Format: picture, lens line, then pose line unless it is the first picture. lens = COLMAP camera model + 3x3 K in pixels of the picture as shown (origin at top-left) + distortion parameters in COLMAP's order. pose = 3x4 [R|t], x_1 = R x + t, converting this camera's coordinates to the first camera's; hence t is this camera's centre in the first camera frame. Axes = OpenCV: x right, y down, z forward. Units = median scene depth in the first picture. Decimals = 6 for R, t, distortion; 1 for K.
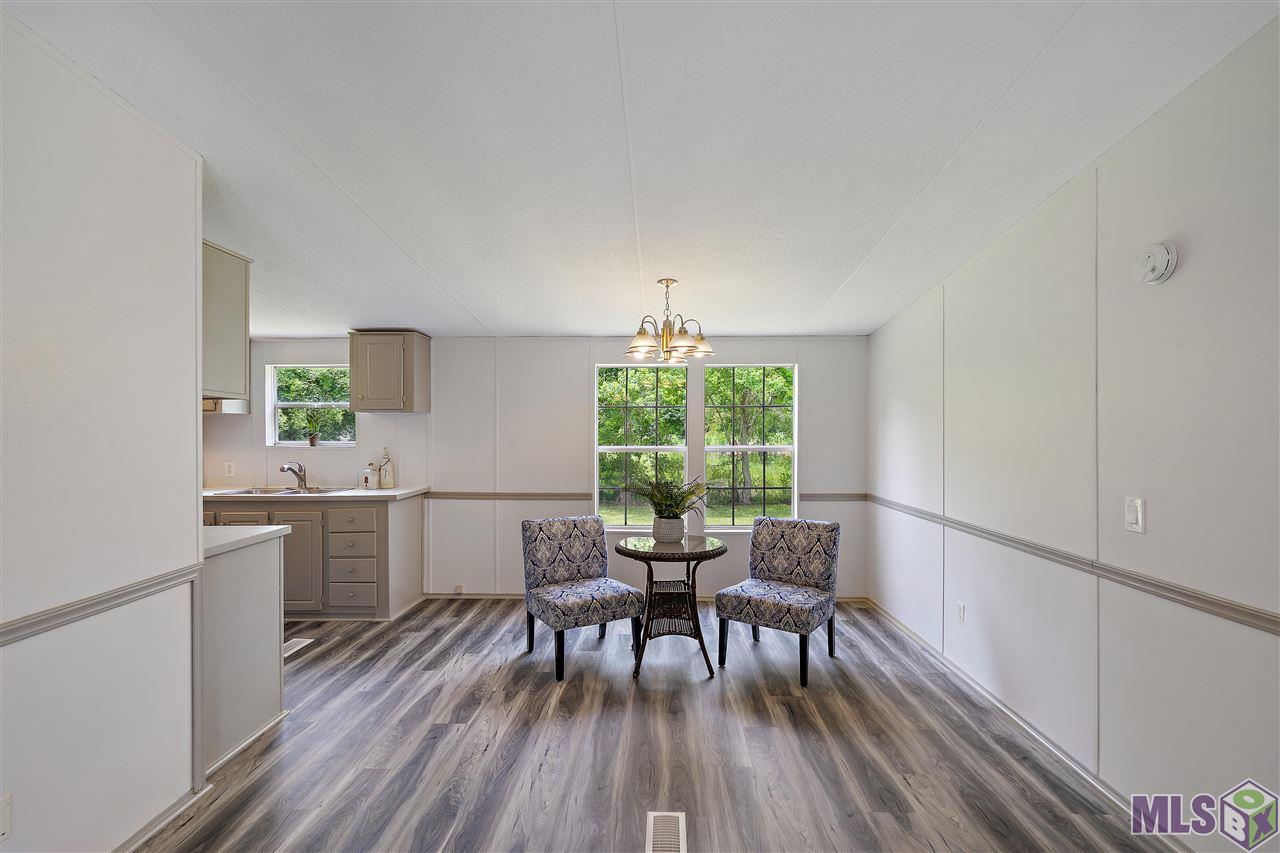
lens RADIAL K [[584.2, 0, 643.6], [0, 584.2, 429.8], [0, 0, 1]] dist [-0.001504, -0.000180]
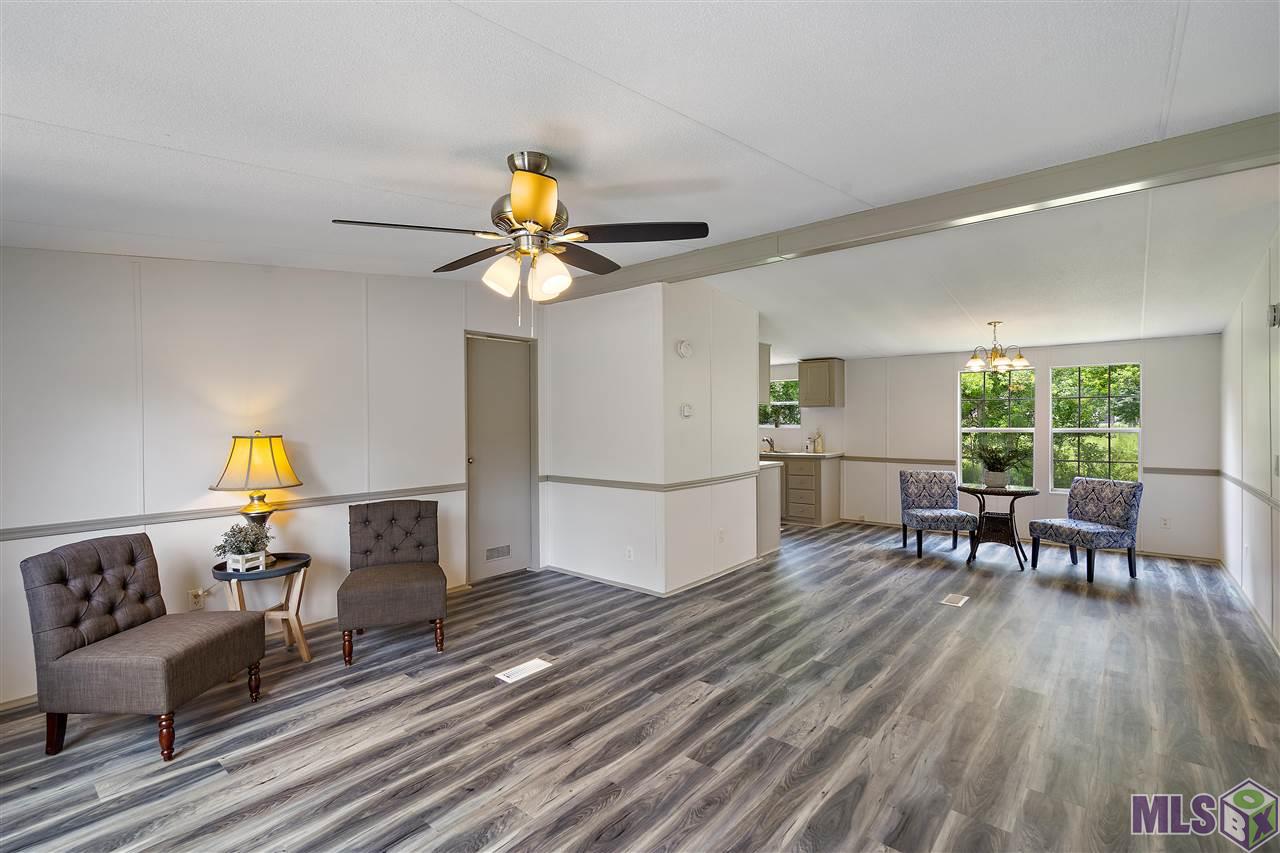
lens RADIAL K [[584.2, 0, 643.6], [0, 584.2, 429.8], [0, 0, 1]] dist [-0.001504, -0.000180]
pose [[0.784241, 0.005423, -0.620433, 0.254497], [0.007314, 0.999812, 0.017984, 0.001214], [0.620413, -0.018641, 0.784053, -0.772705]]
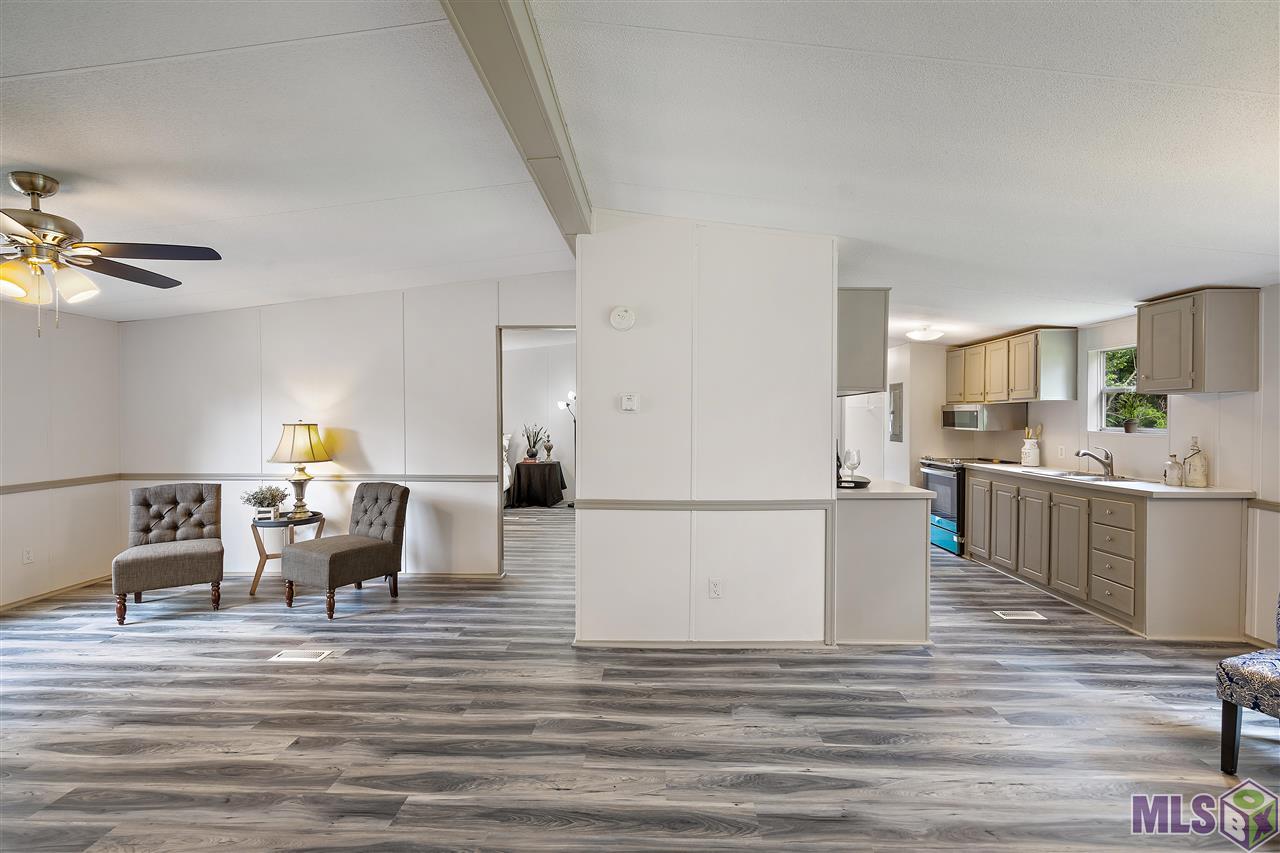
lens RADIAL K [[580.2, 0, 644.7], [0, 580.2, 424.5], [0, 0, 1]] dist [-0.001431, -0.000107]
pose [[0.001518, 0.015380, -0.999881, 0.458858], [-0.001882, 0.999880, 0.015377, 0.003038], [0.999997, 0.001858, 0.001547, 0.295698]]
